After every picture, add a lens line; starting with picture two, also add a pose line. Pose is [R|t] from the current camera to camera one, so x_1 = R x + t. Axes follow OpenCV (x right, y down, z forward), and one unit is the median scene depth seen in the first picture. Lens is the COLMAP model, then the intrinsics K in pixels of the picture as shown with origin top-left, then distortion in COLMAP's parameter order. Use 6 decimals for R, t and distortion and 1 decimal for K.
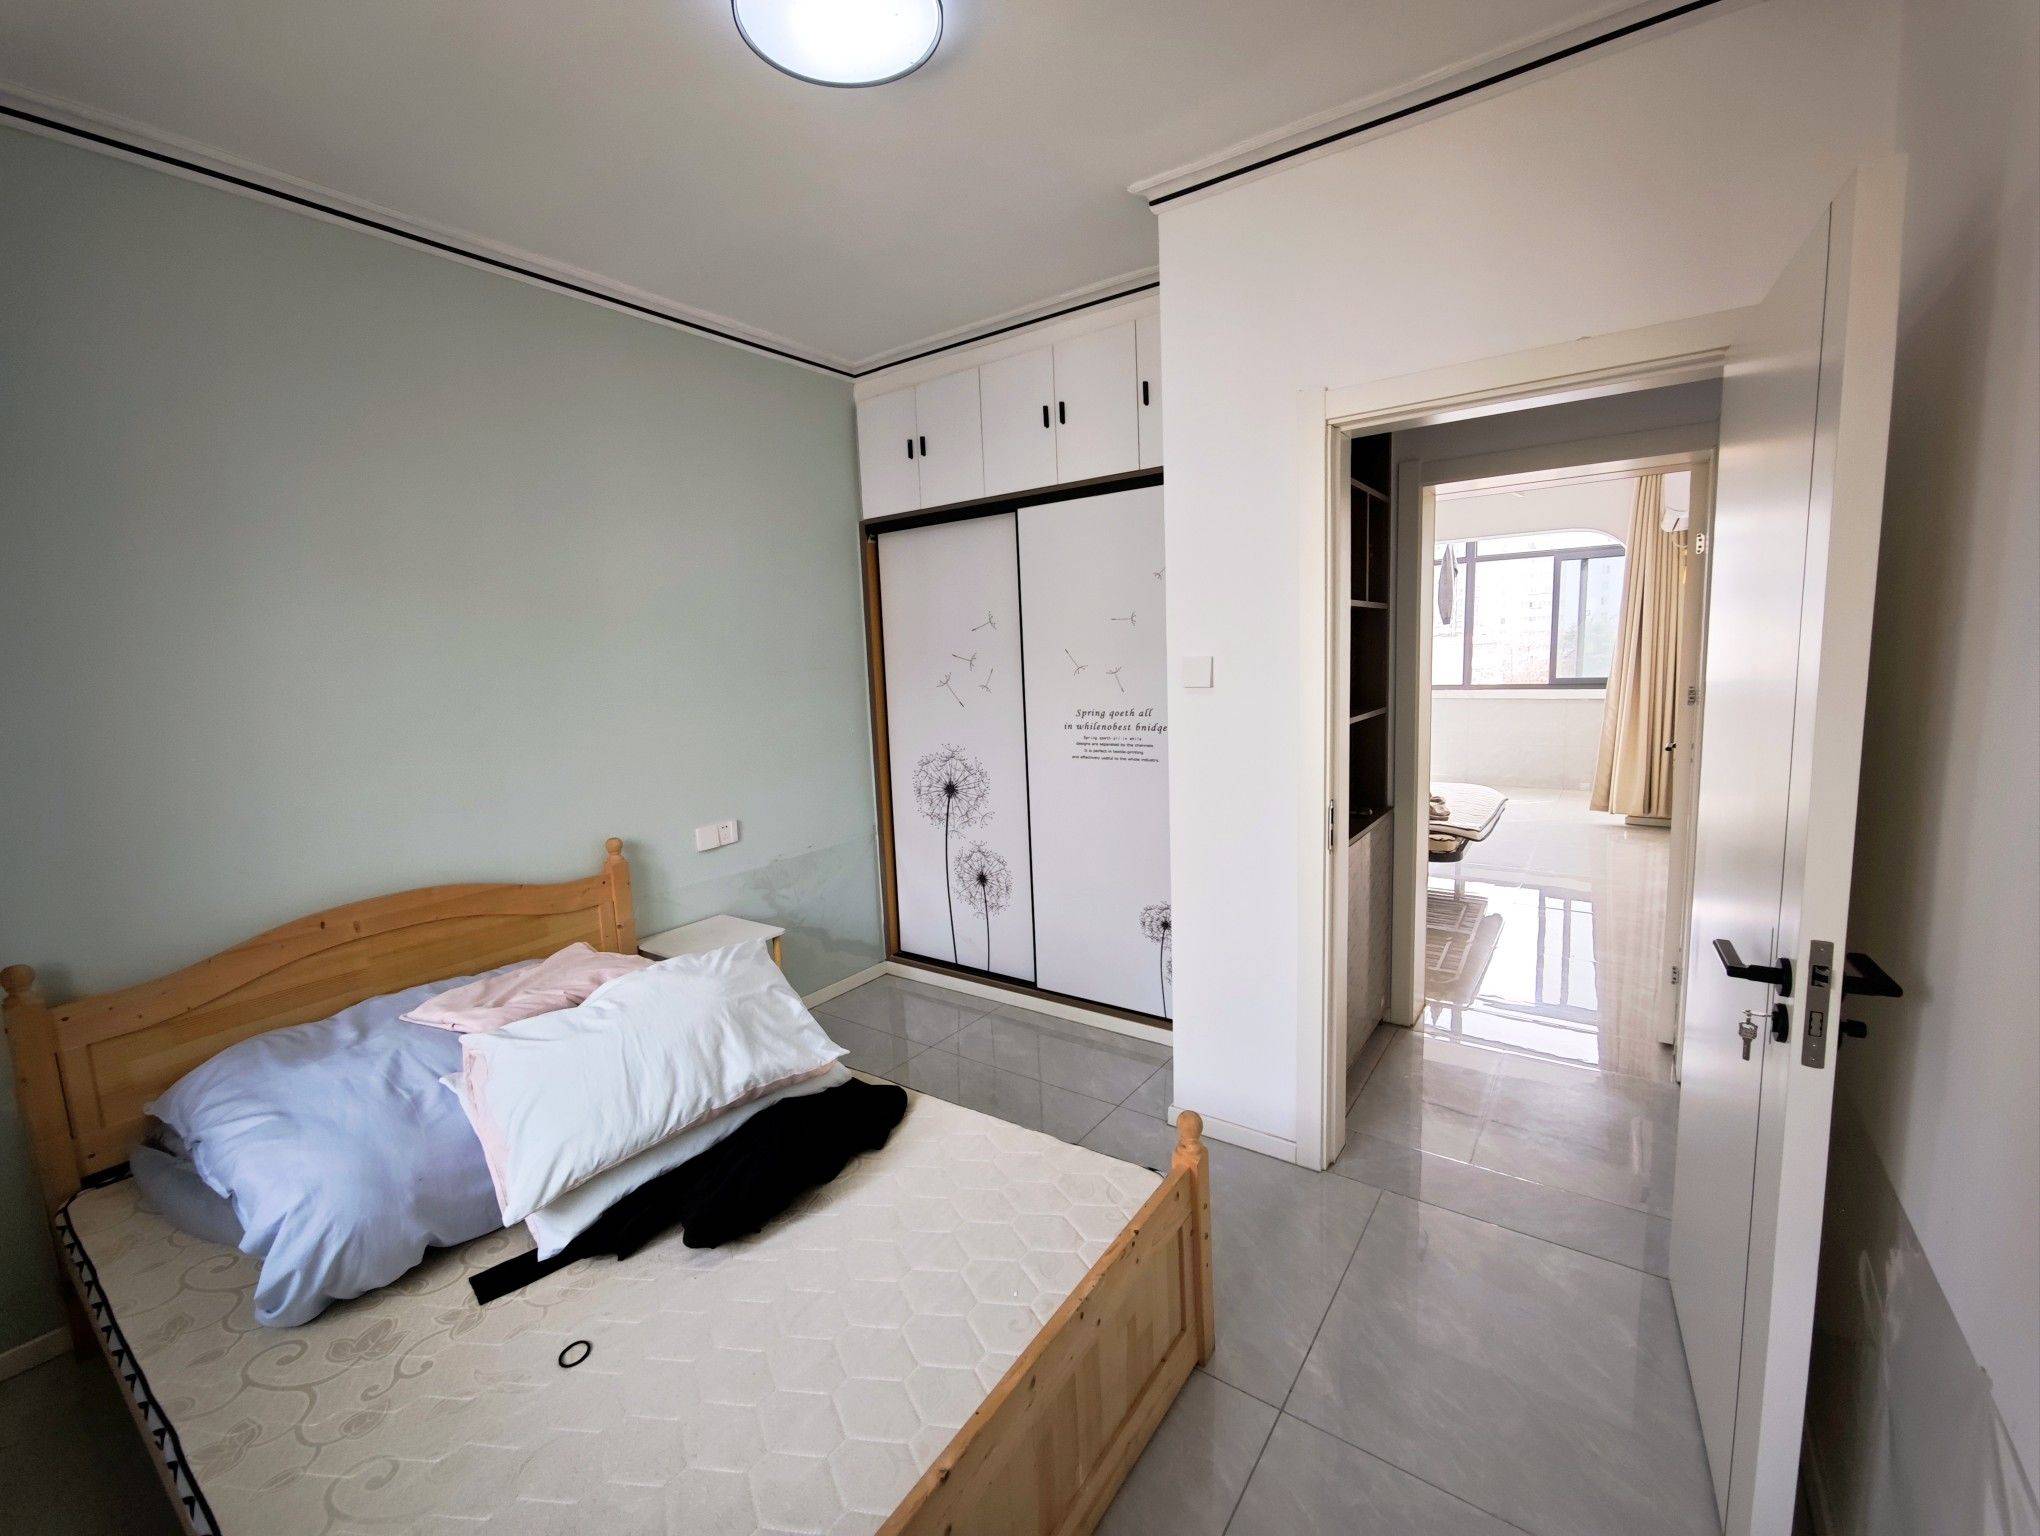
lens RADIAL K [[863.9, 0, 1012.4], [0, 863.9, 760.5], [0, 0, 1]] dist [-0.000482, -0.000042]
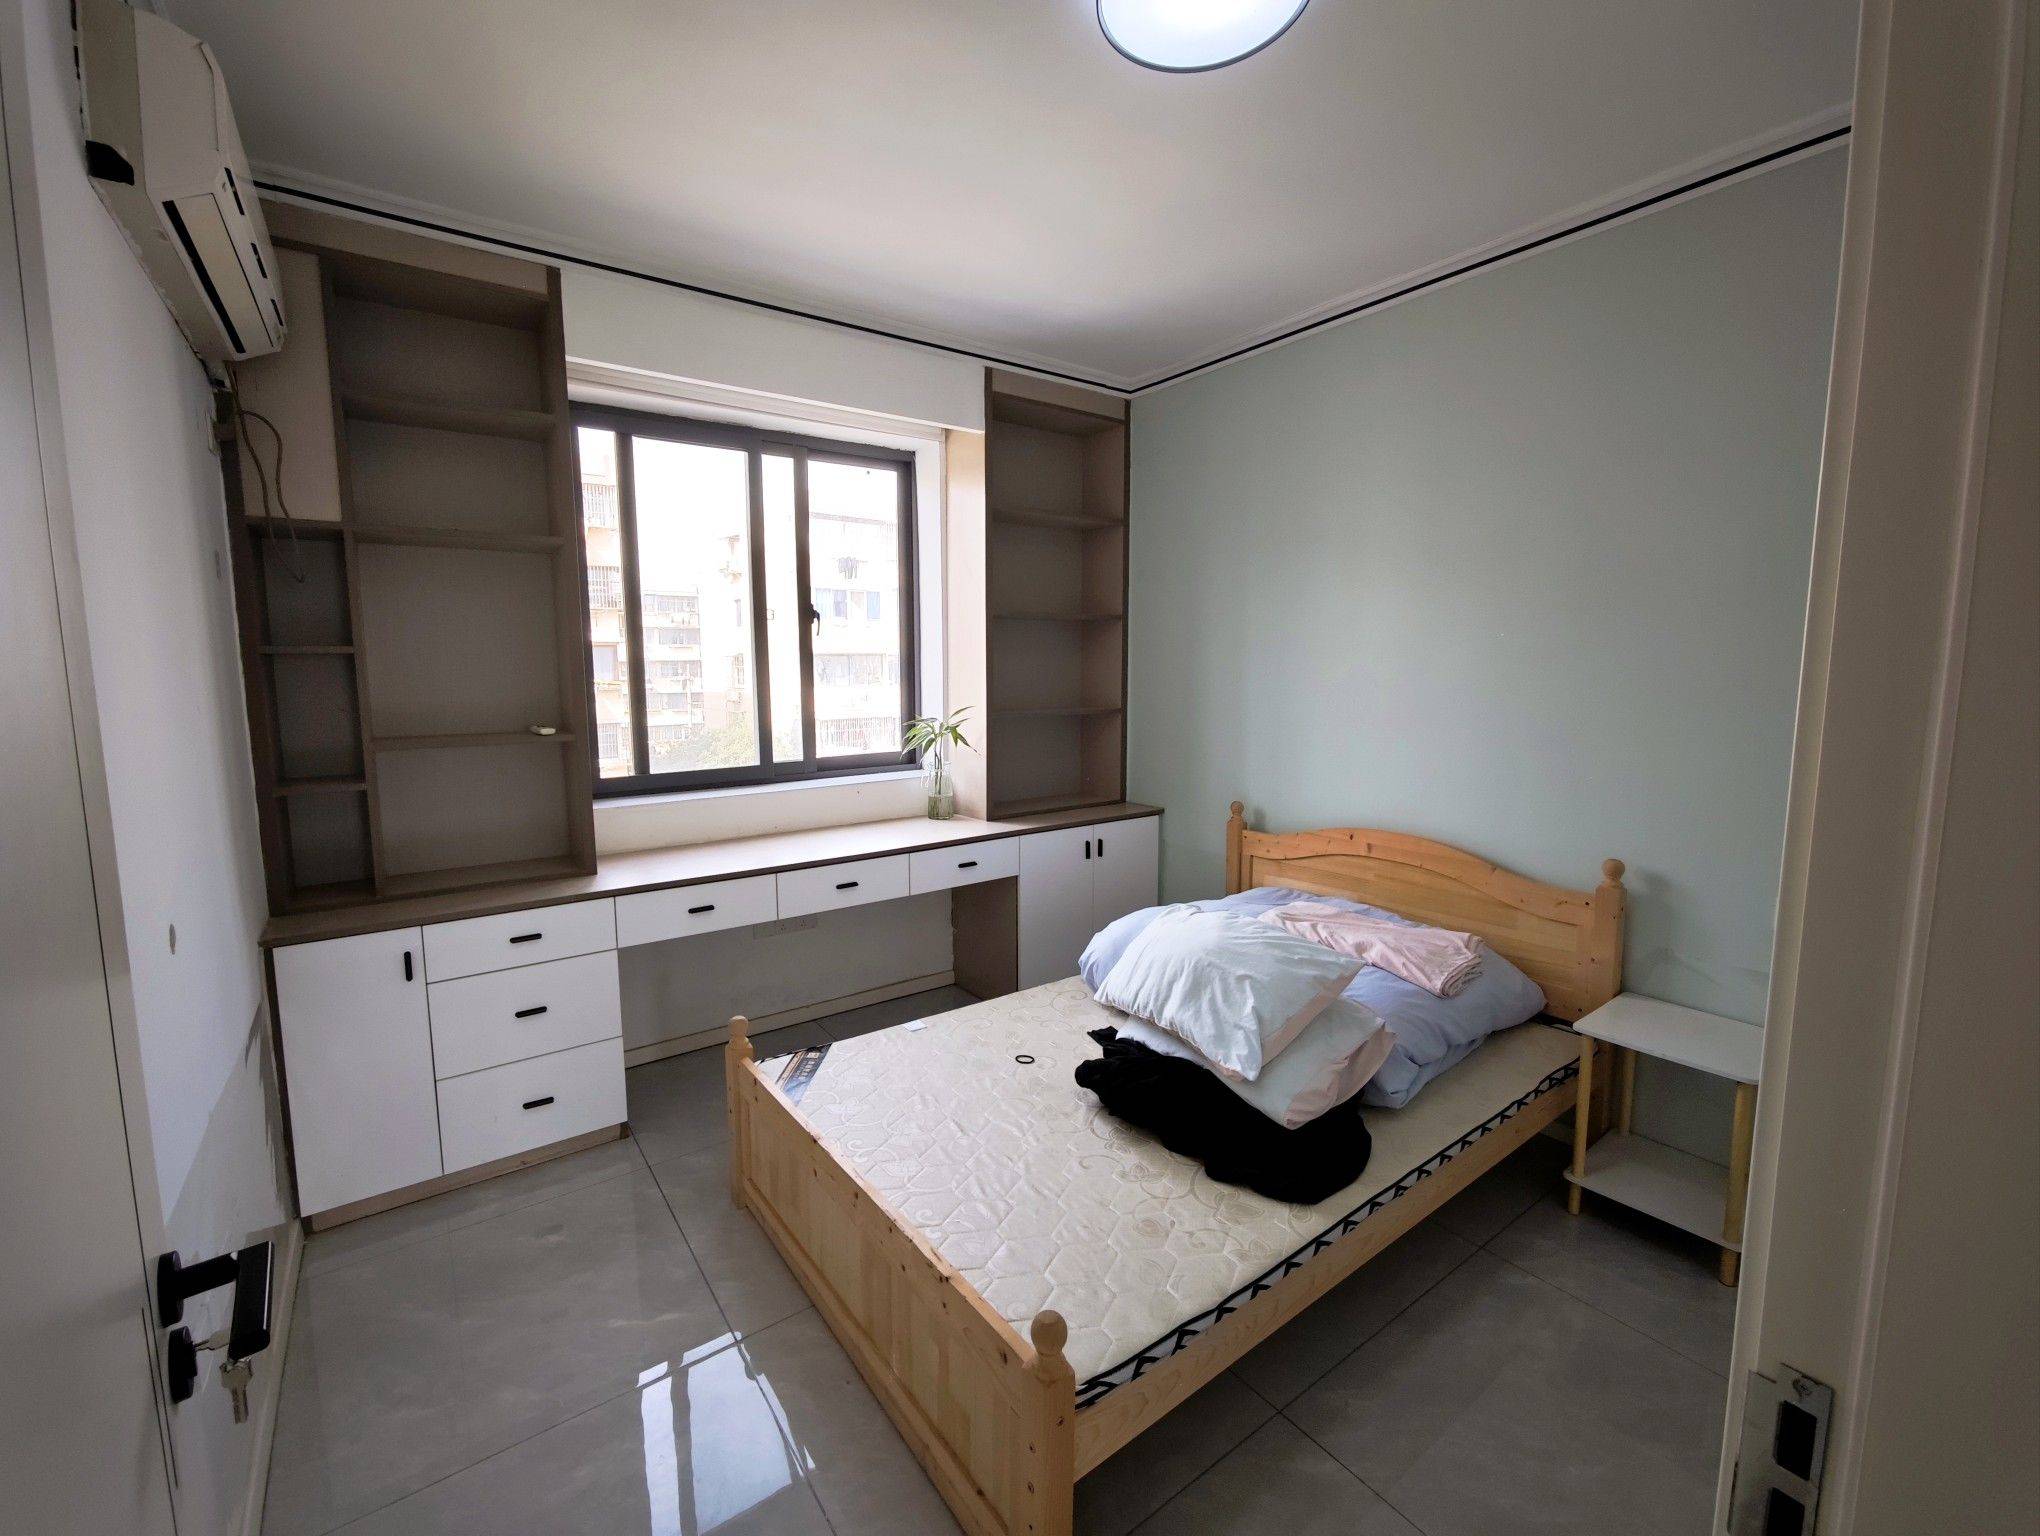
lens RADIAL K [[863.9, 0, 1012.4], [0, 863.9, 760.5], [0, 0, 1]] dist [-0.000482, -0.000042]
pose [[-0.309889, 0.153925, -0.938230, 0.748623], [-0.105217, 0.975195, 0.194742, -0.162899], [0.944933, 0.159067, -0.286007, 1.012284]]
